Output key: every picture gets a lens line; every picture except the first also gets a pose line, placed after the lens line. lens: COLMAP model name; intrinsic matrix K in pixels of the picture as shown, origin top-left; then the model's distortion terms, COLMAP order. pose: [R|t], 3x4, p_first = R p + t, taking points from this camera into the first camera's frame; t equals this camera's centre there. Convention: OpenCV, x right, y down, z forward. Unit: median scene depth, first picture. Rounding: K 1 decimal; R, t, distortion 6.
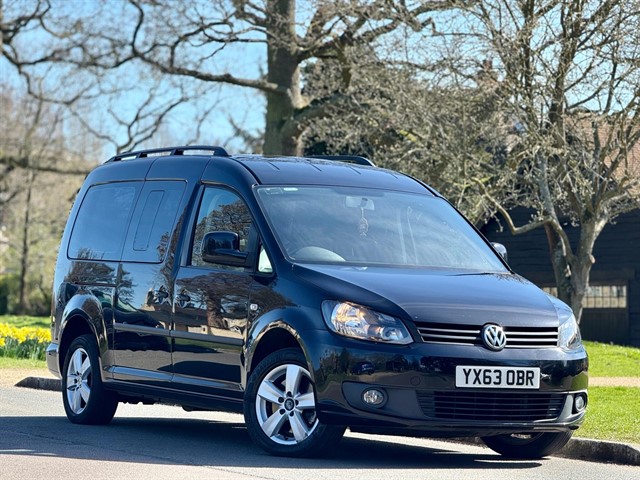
lens RADIAL K [[2200.2, 0, 310.6], [0, 2200.2, 244.3], [0, 0, 1]] dist [0.237524, 0.000000]
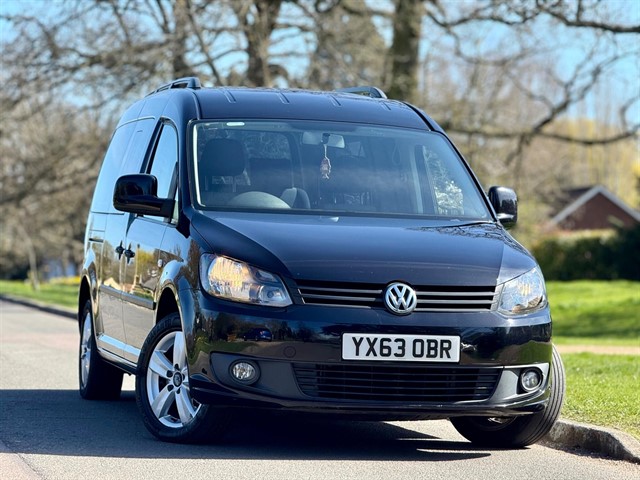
lens RADIAL K [[2200.2, 0, 323.5], [0, 2200.2, 240.8], [0, 0, 1]] dist [0.237524, 0.000000]
pose [[0.970075, -0.005698, -0.242739, 0.249410], [0.008655, 0.999901, 0.011117, 0.011592], [0.242652, -0.012885, 0.970028, 0.206354]]
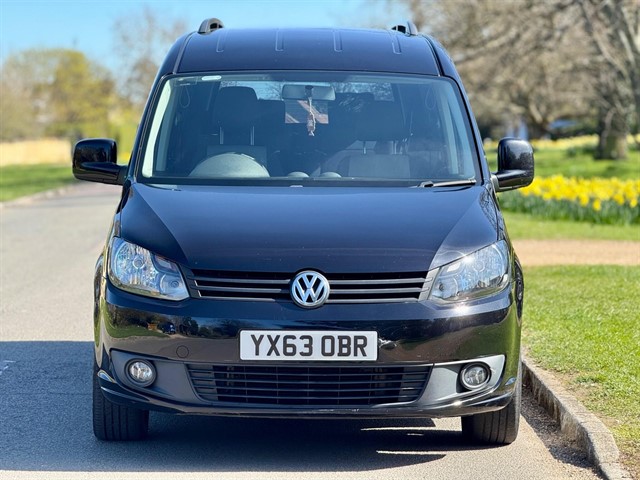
lens RADIAL K [[2200.2, 0, 317.3], [0, 2200.2, 236.9], [0, 0, 1]] dist [0.237524, 0.000000]
pose [[0.891557, -0.002330, -0.452902, 0.404369], [0.038737, 0.996715, 0.071128, -0.025215], [0.451248, -0.080959, 0.888719, 0.362993]]
